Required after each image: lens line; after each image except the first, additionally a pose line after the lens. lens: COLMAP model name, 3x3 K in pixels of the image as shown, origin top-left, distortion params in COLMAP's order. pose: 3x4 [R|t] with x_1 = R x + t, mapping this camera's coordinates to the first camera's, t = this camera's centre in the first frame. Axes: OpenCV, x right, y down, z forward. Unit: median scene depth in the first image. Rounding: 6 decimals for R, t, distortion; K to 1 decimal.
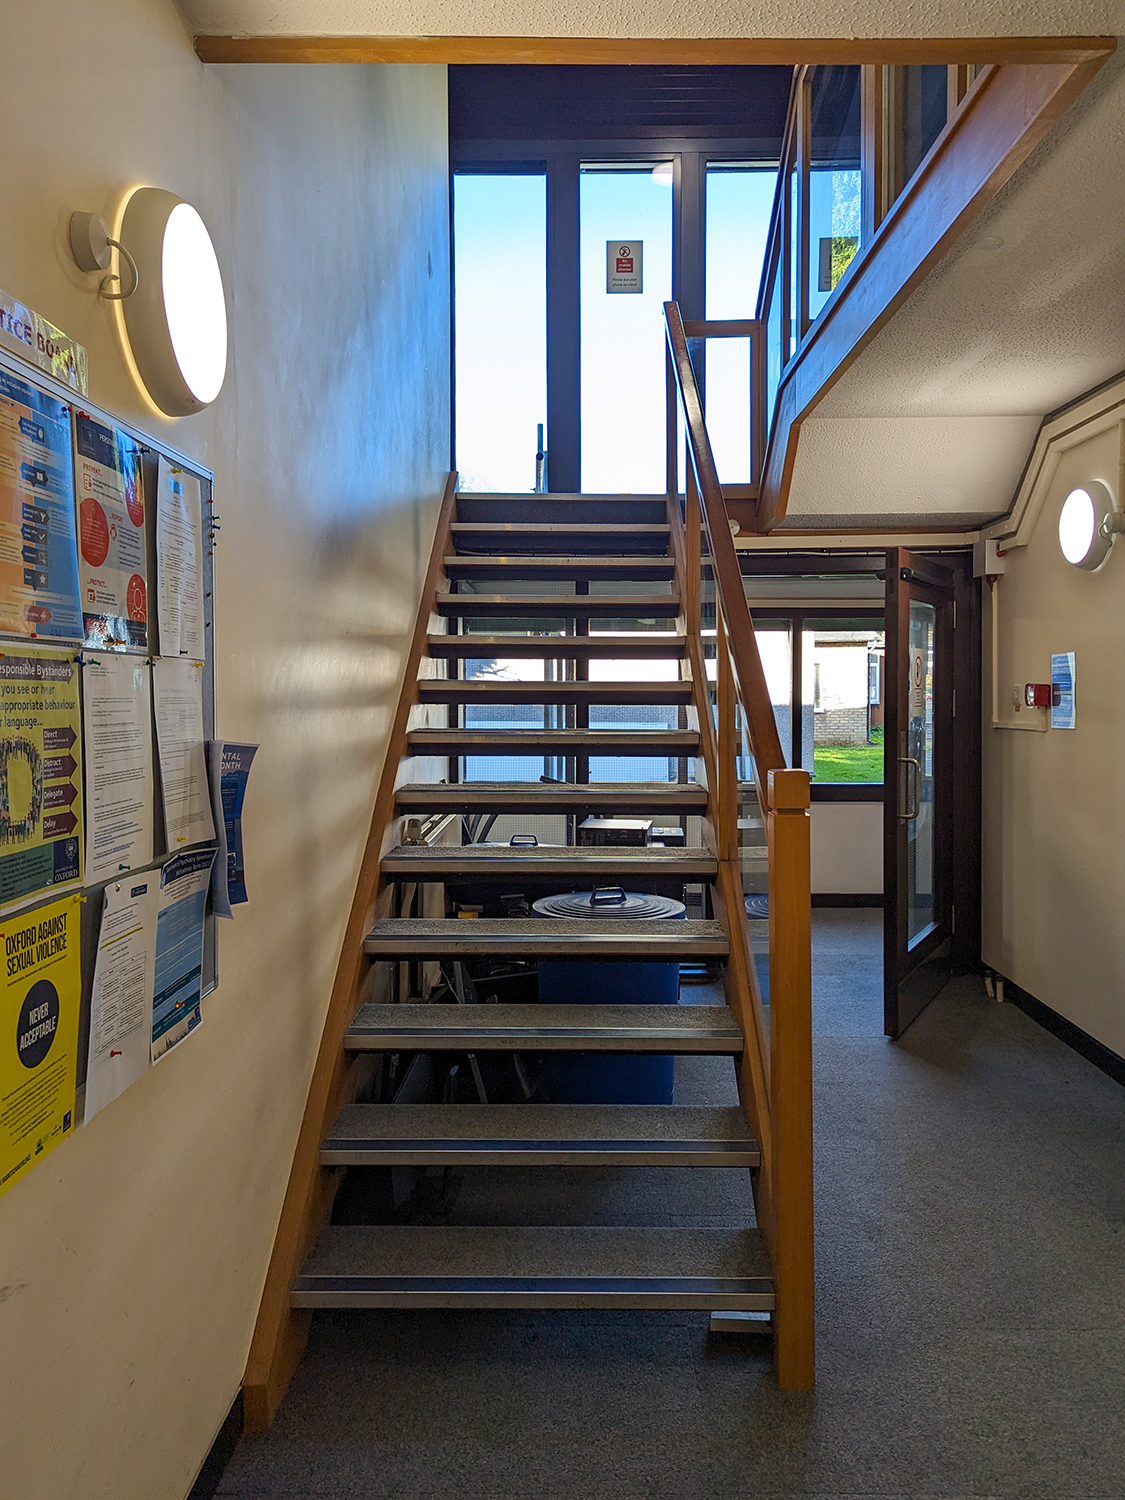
lens RADIAL K [[1084.0, 0, 562.5], [0, 1084.0, 750.0], [0, 0, 1]] dist [0.000104, 0.000594]
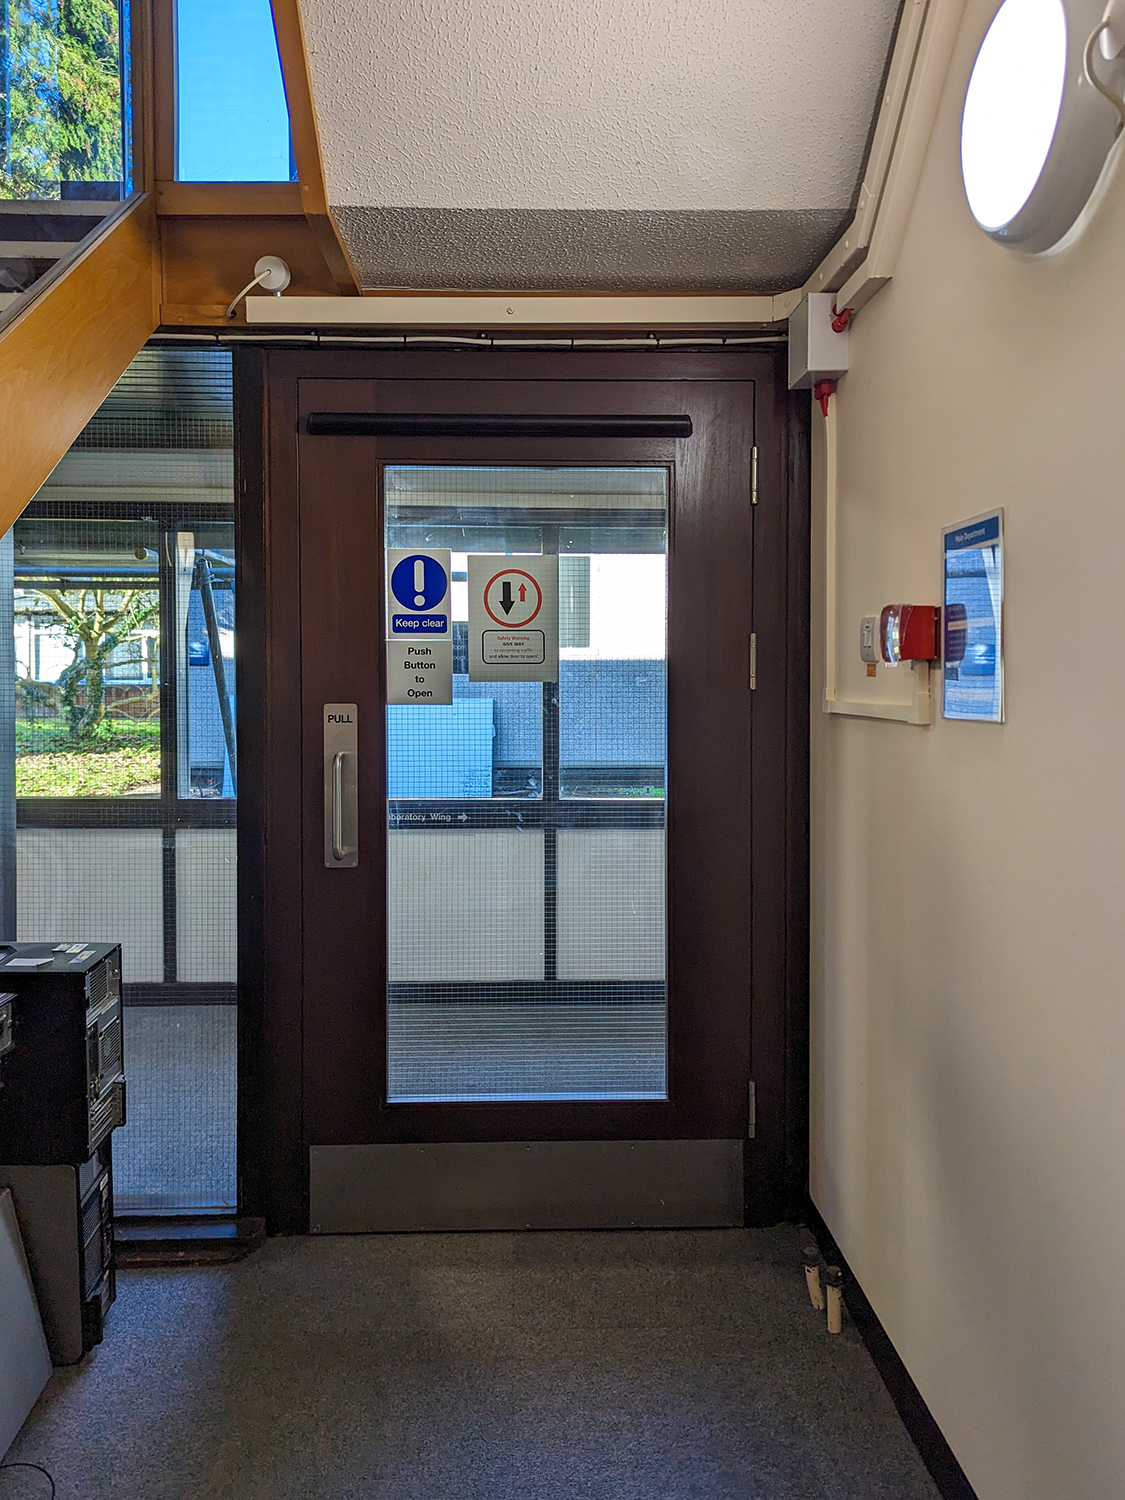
lens RADIAL K [[1084.0, 0, 562.5], [0, 1084.0, 750.0], [0, 0, 1]] dist [0.000104, 0.000594]
pose [[0.998447, -0.002137, 0.055678, 0.268235], [0.001065, 0.999814, 0.019267, -0.015117], [-0.055708, -0.019177, 0.998263, 0.565995]]
